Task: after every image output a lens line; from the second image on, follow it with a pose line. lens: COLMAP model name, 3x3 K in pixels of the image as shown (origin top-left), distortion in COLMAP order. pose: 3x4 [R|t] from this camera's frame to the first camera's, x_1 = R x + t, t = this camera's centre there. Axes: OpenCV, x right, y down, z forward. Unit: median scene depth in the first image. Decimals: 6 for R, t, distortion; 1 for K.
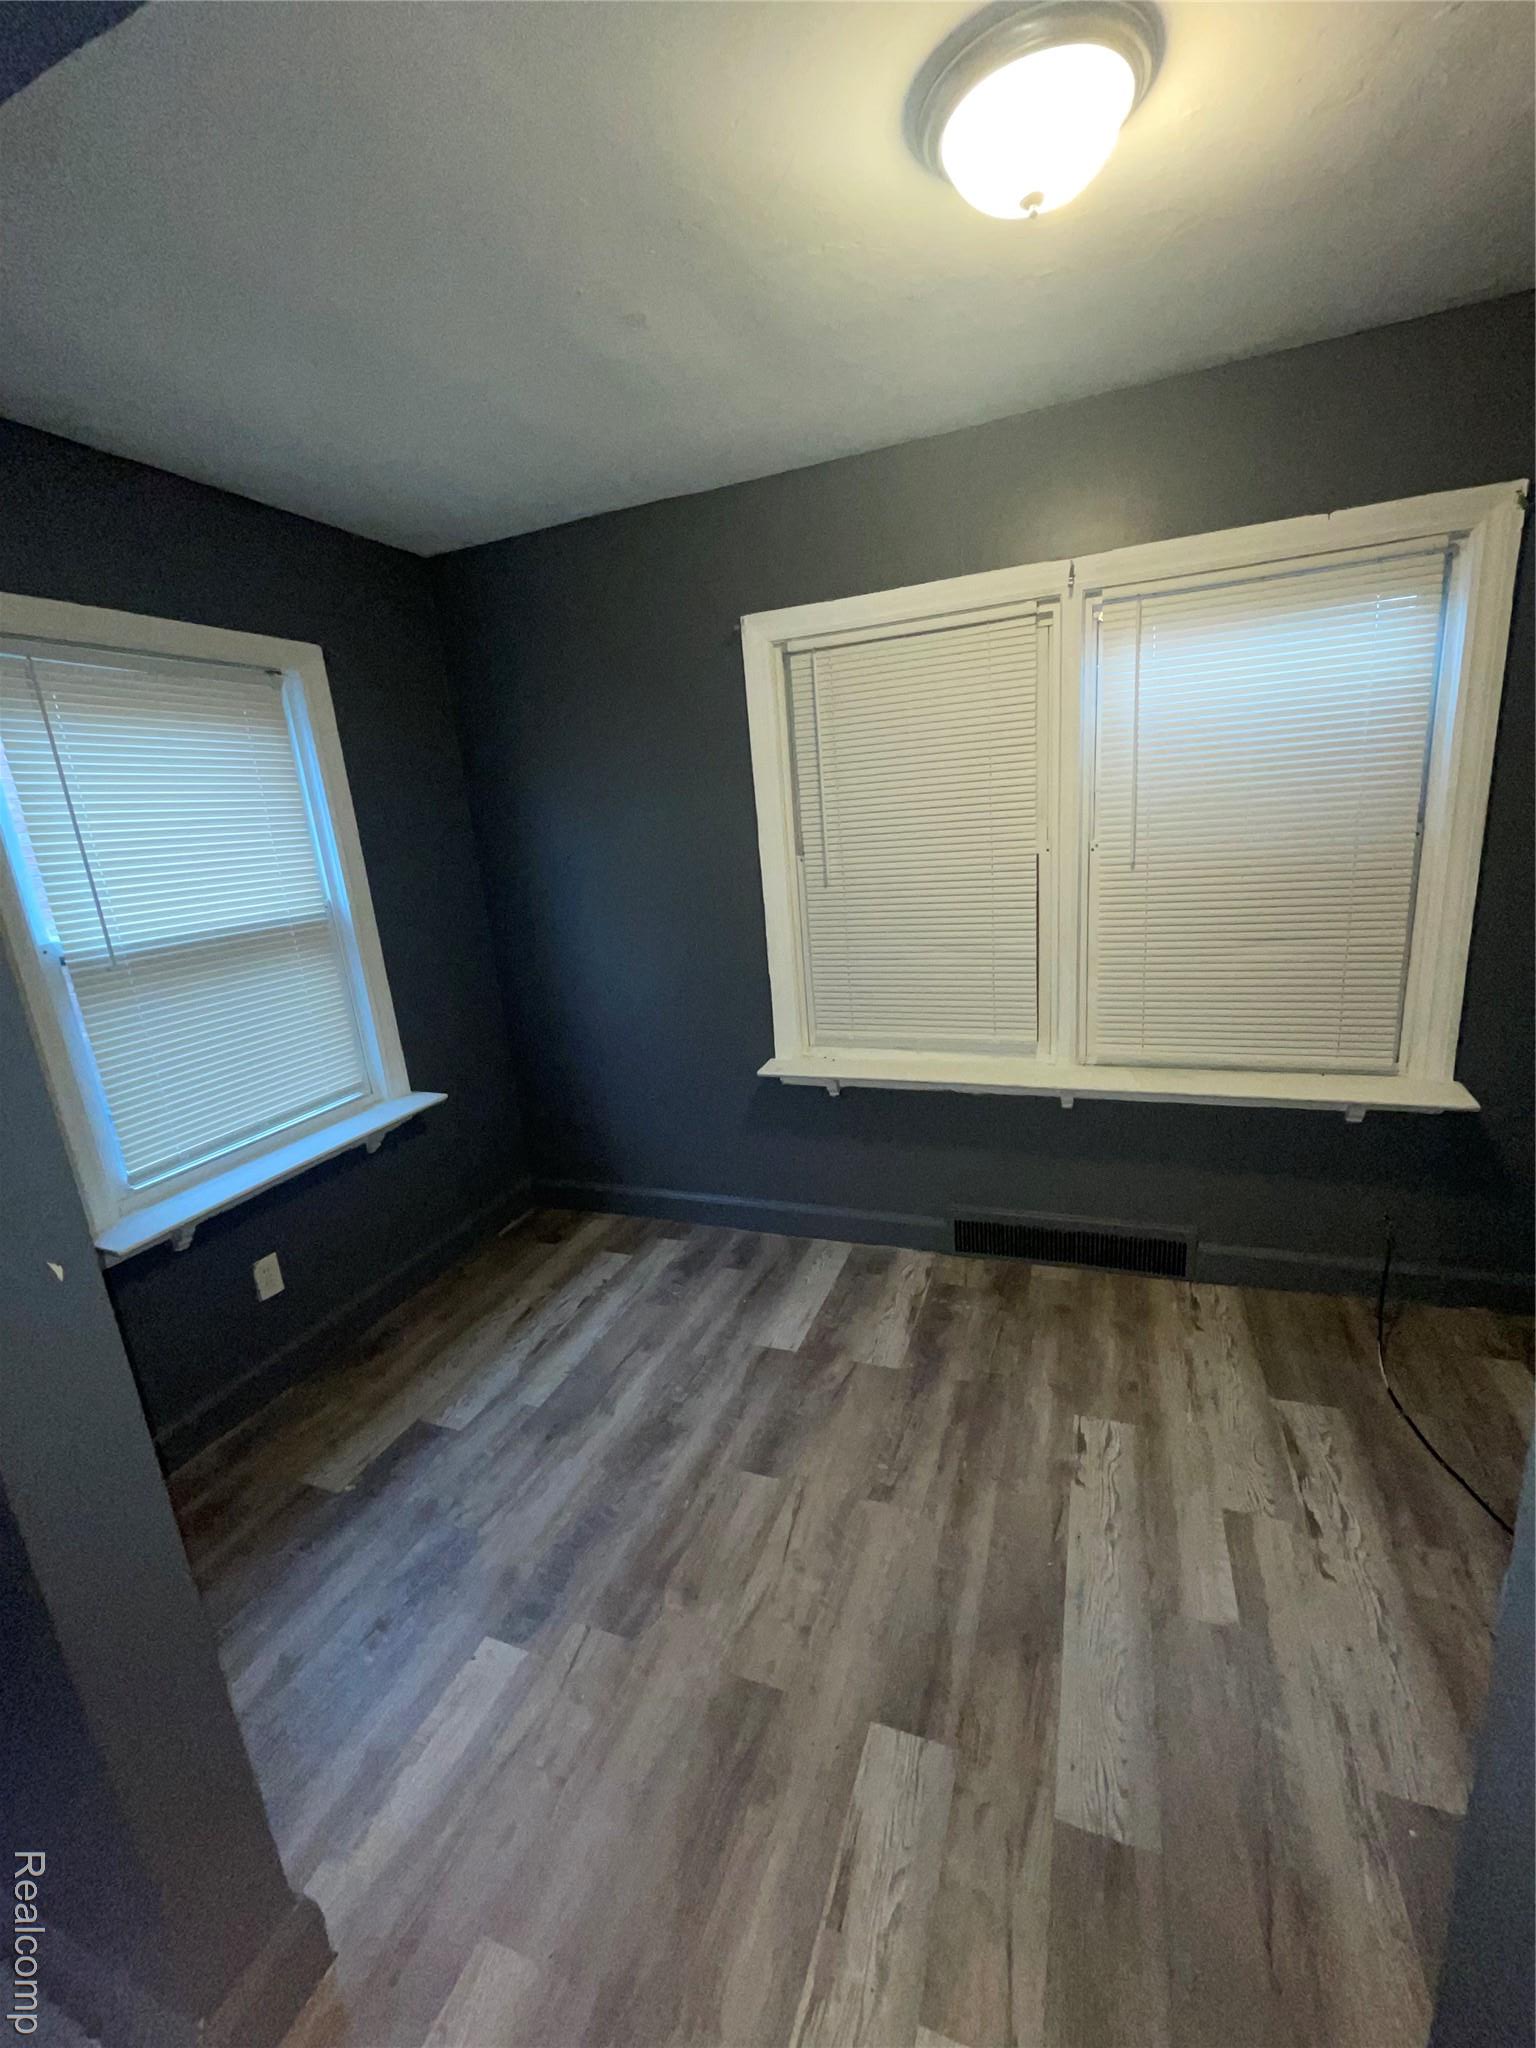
lens RADIAL K [[840.1, 0, 768.0], [0, 840.1, 1024.0], [0, 0, 1]] dist [0.000994, -0.000021]
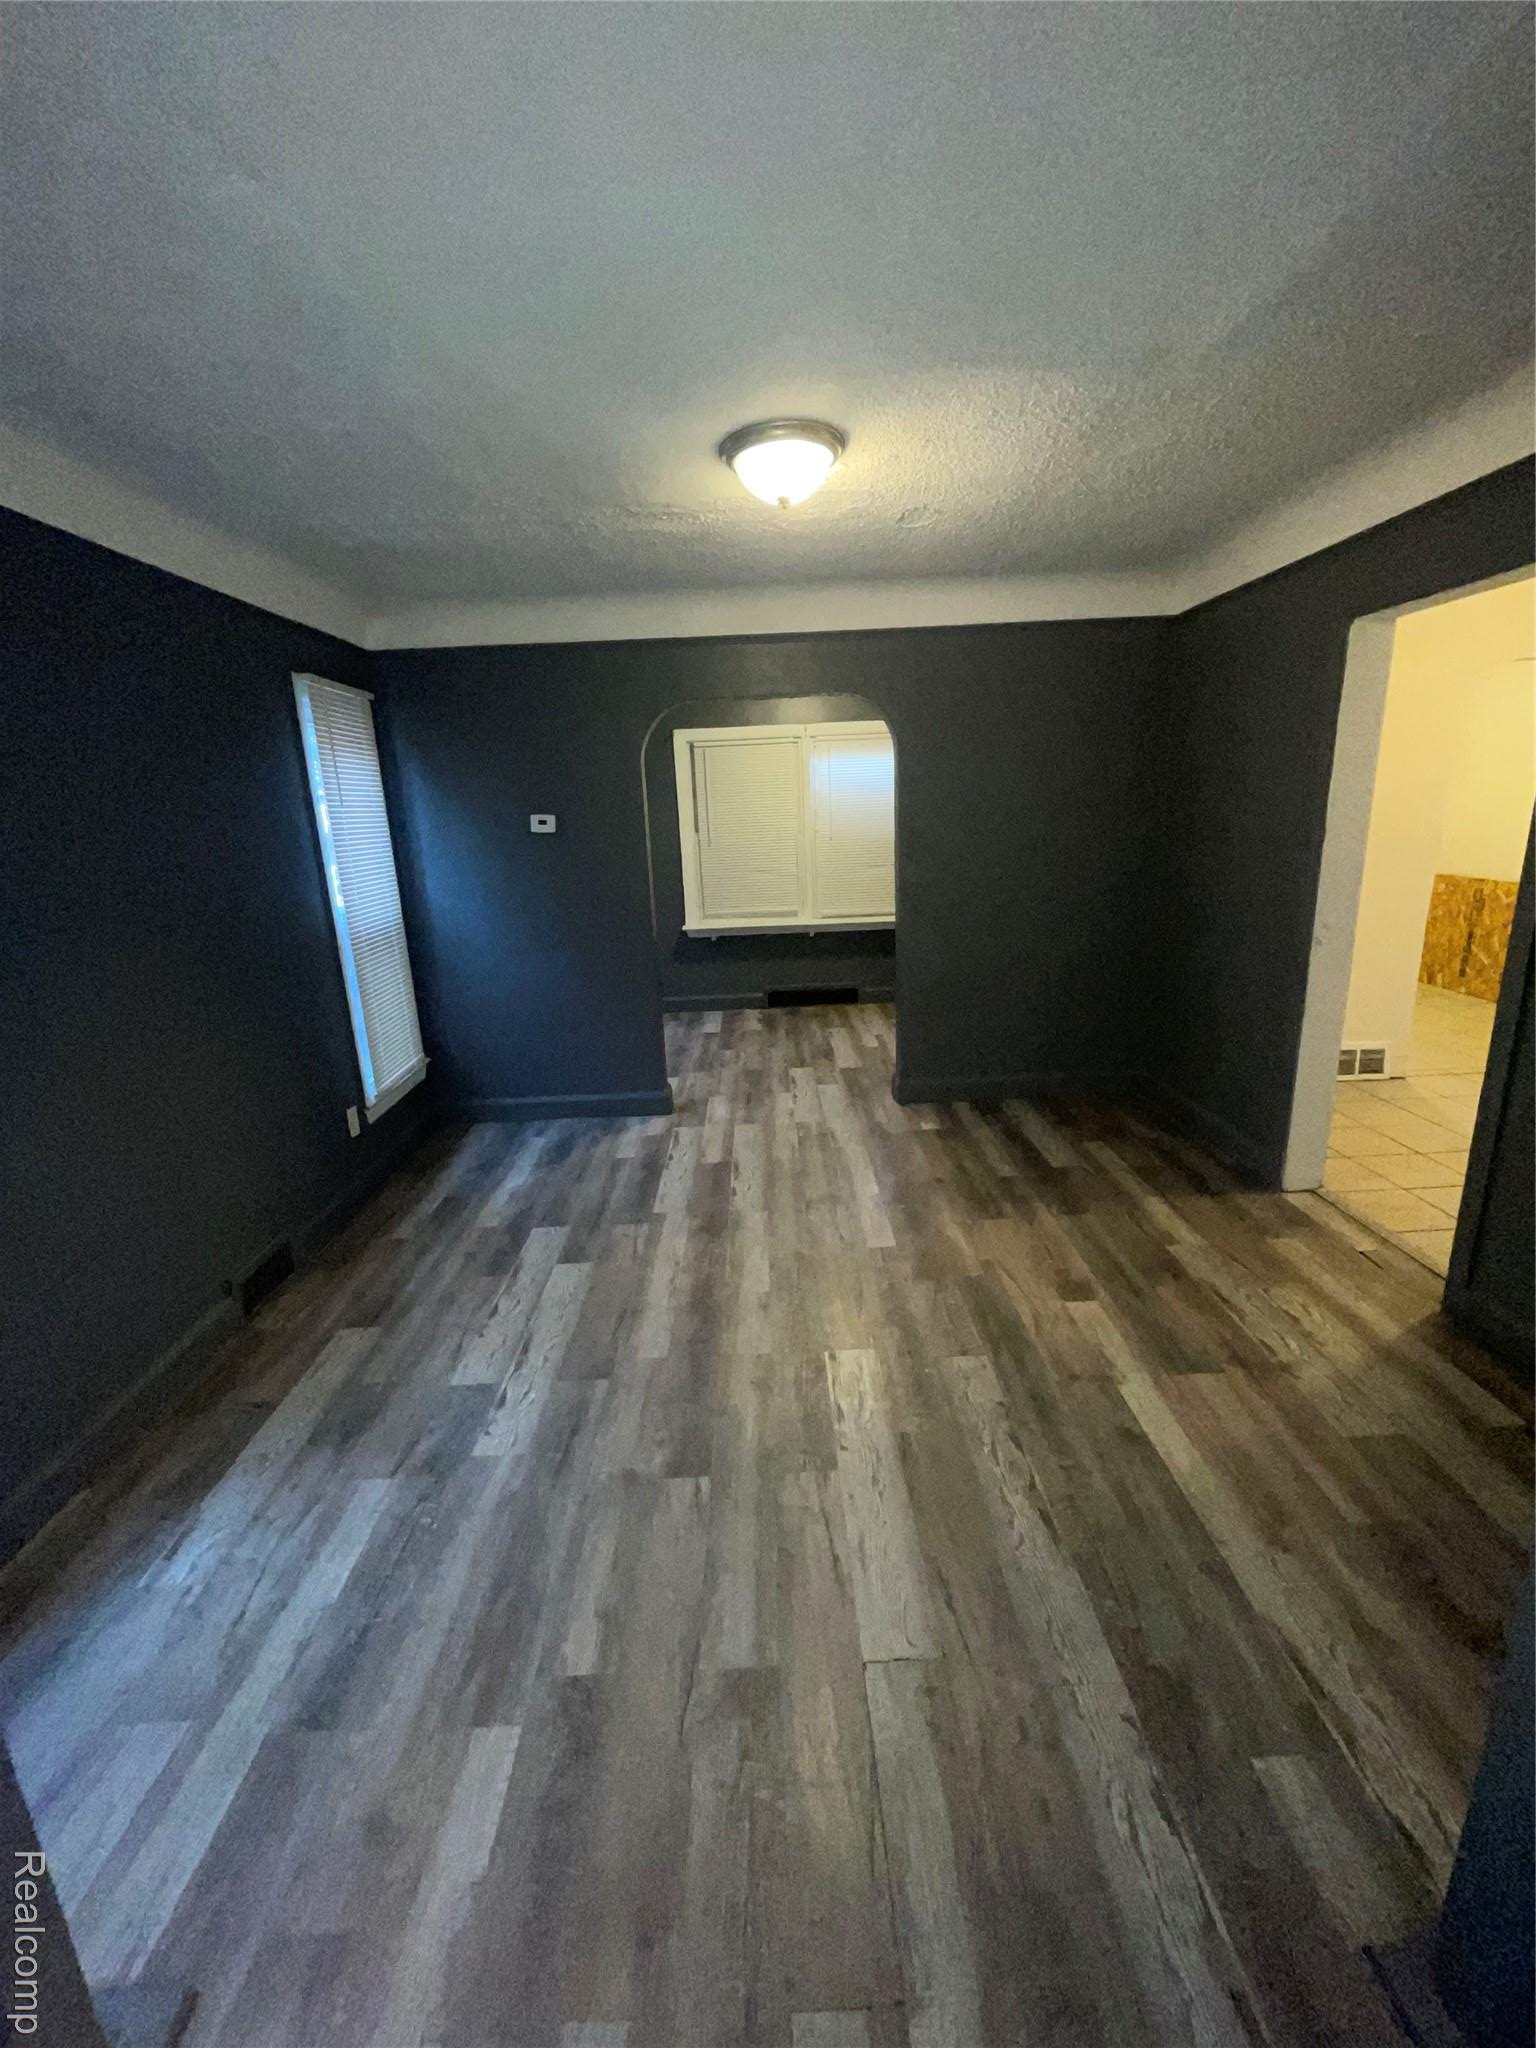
lens RADIAL K [[840.1, 0, 768.0], [0, 840.1, 1024.0], [0, 0, 1]] dist [0.000994, -0.000021]
pose [[0.927063, -0.052330, 0.371236, -0.794890], [0.059478, 0.998199, -0.007822, 0.421583], [-0.370158, 0.029332, 0.928506, -1.420088]]
